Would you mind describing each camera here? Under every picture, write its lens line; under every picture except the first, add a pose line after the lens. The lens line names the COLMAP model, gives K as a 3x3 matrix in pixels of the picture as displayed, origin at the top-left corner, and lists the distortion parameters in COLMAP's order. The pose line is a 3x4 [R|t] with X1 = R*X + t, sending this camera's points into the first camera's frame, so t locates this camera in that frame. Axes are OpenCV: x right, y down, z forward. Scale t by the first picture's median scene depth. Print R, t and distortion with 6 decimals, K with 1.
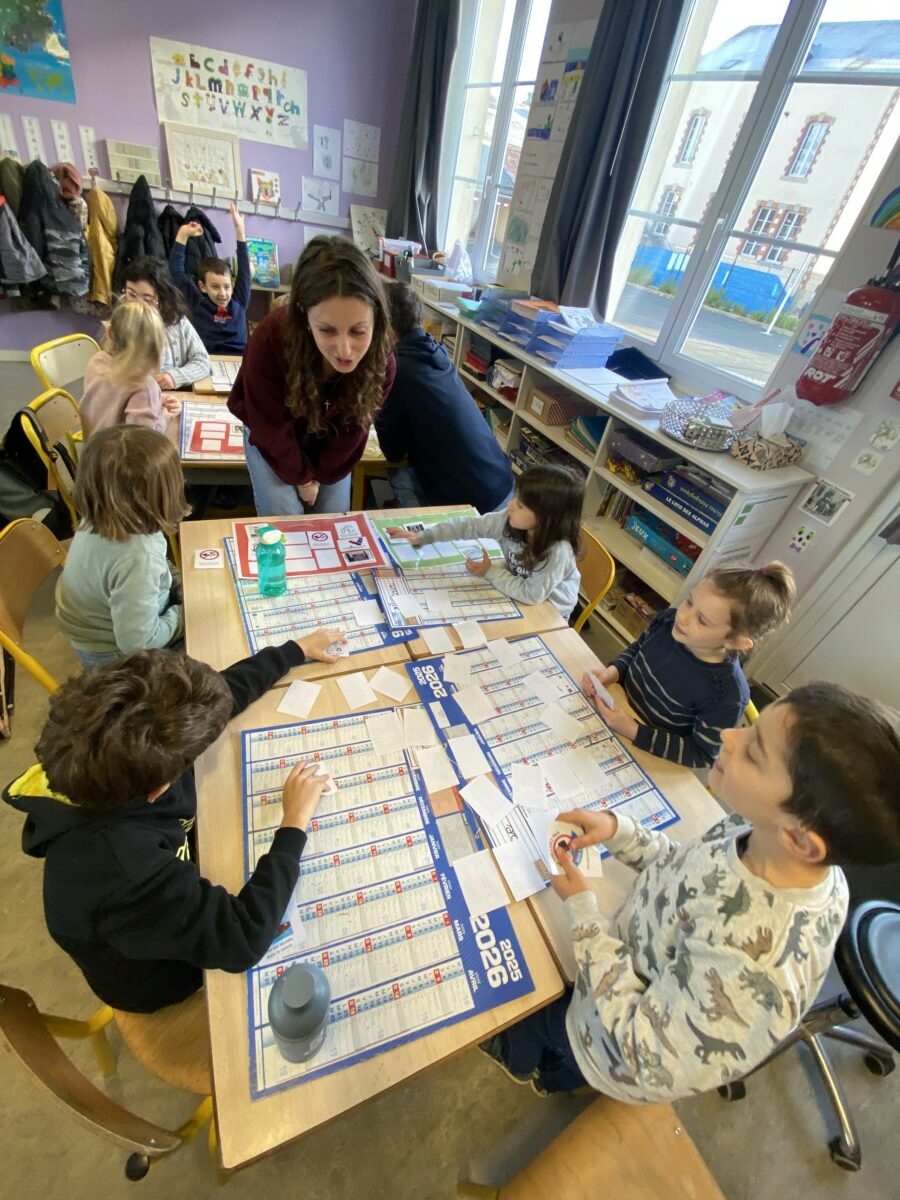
lens RADIAL K [[475.9, 0, 450.0], [0, 475.9, 600.0], [0, 0, 1]] dist [-0.013418, -0.007958]
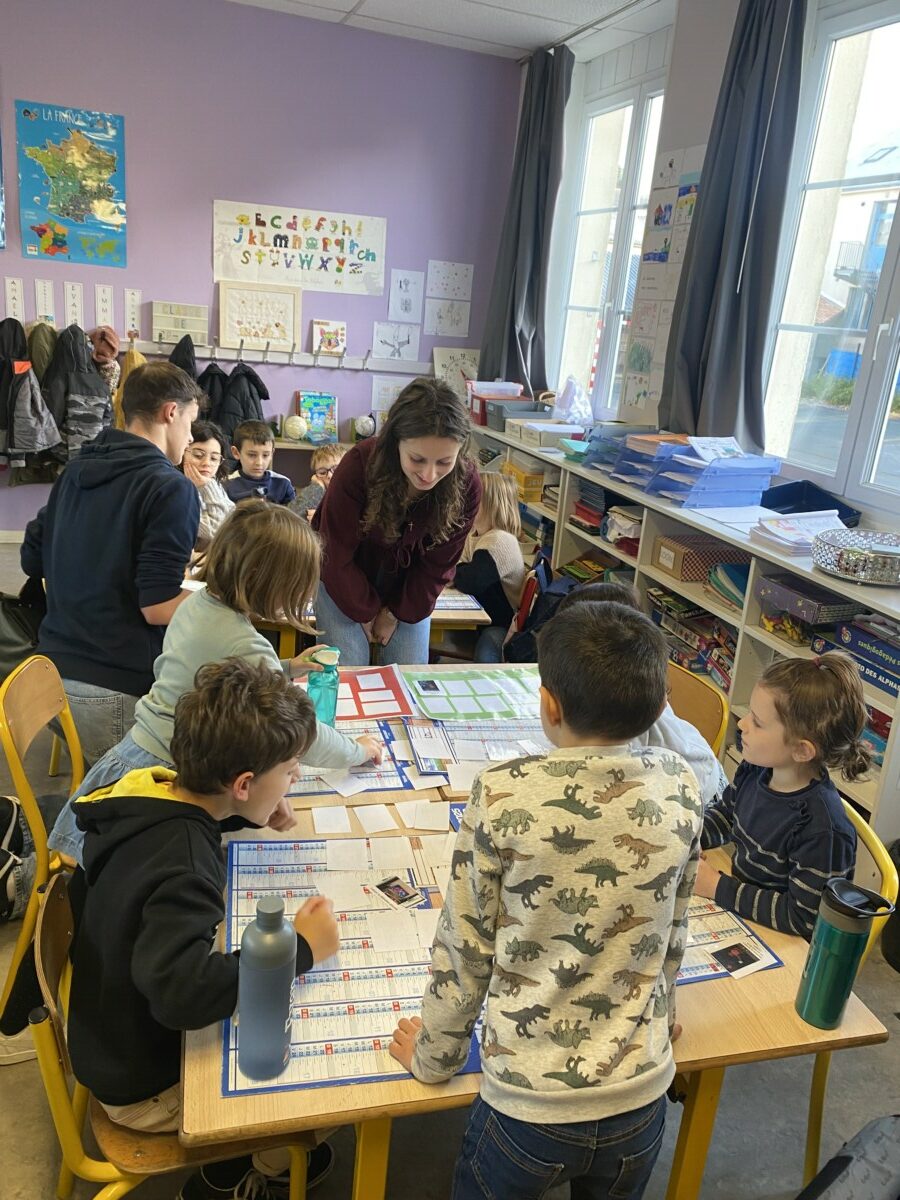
lens RADIAL K [[844.8, 0, 450.0], [0, 844.8, 600.0], [0, 0, 1]] dist [0.007039, -0.060034]
pose [[0.984948, -0.031566, -0.169946, 0.051226], [-0.037434, 0.920897, -0.388004, 0.106852], [0.168751, 0.388525, 0.905854, -0.129179]]
